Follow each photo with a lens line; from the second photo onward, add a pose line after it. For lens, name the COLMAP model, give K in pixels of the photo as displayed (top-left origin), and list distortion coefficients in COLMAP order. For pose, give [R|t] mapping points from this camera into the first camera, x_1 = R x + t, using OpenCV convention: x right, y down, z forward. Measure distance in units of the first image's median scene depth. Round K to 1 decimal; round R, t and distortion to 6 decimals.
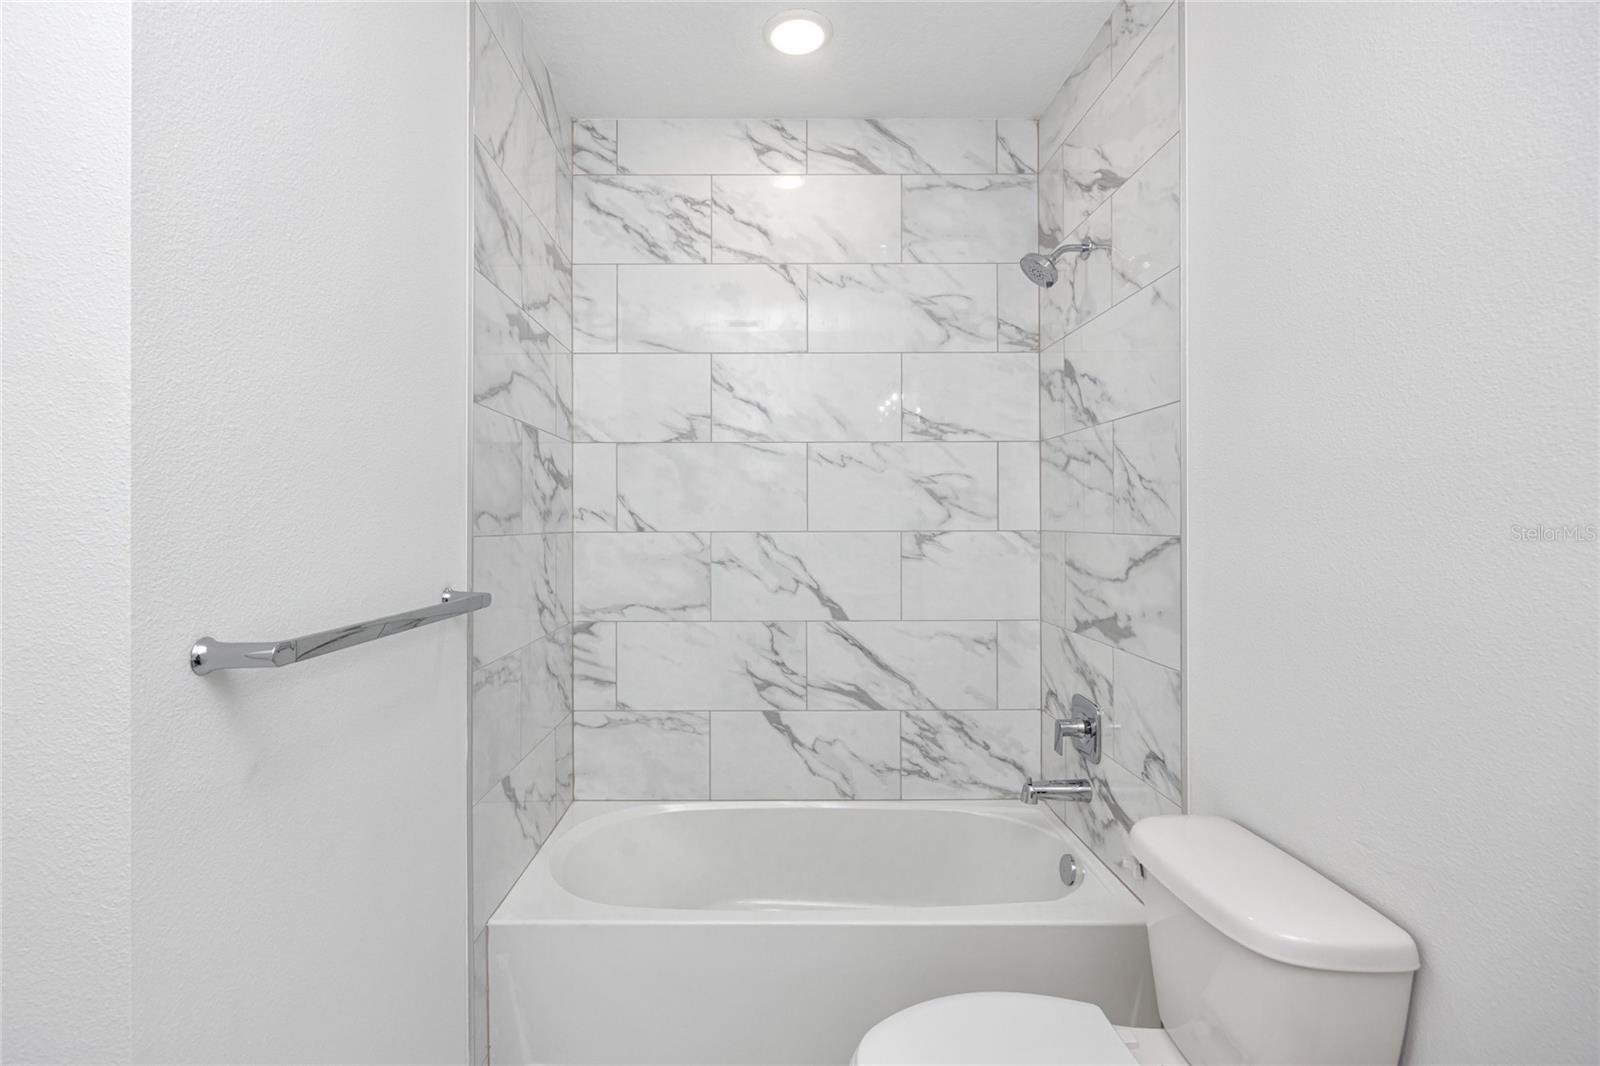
lens RADIAL K [[682.7, 0, 704.7], [0, 682.7, 524.2], [0, 0, 1]] dist [-0.000740, 0.000361]
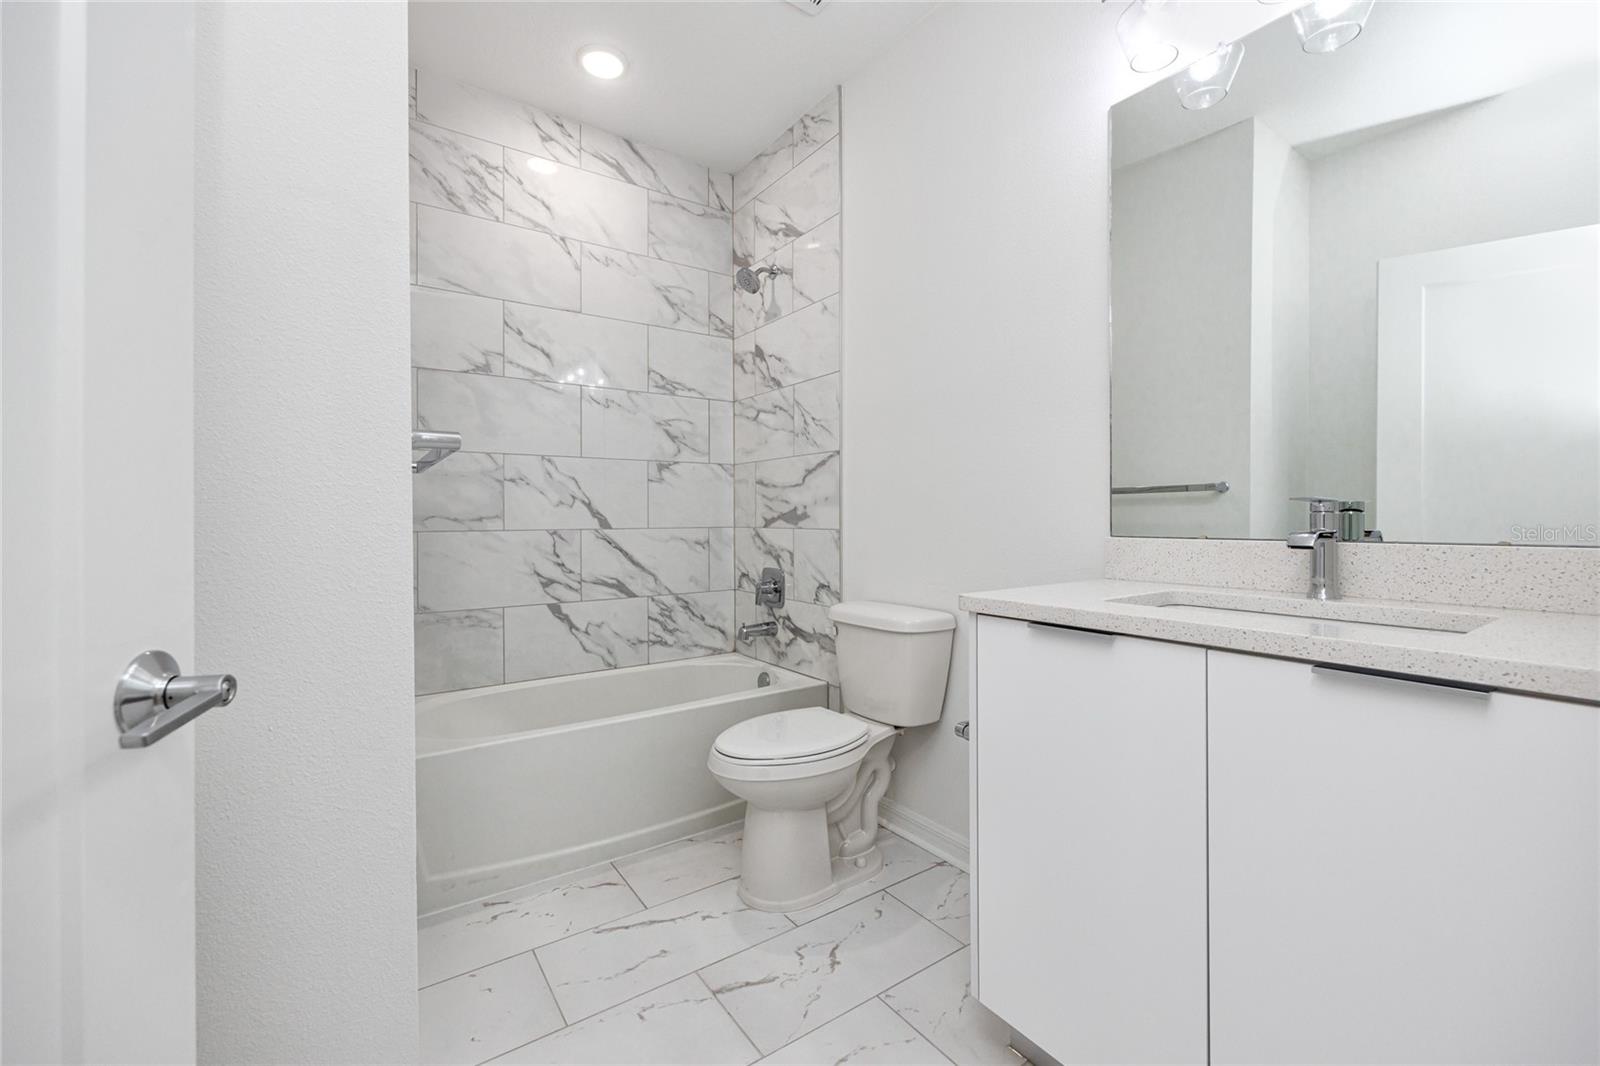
lens RADIAL K [[682.7, 0, 704.7], [0, 682.7, 524.2], [0, 0, 1]] dist [-0.000740, 0.000361]
pose [[0.837180, -0.005543, 0.546899, -0.342268], [0.001938, 0.999972, 0.007168, 0.124111], [-0.546924, -0.004941, 0.837168, -0.163681]]
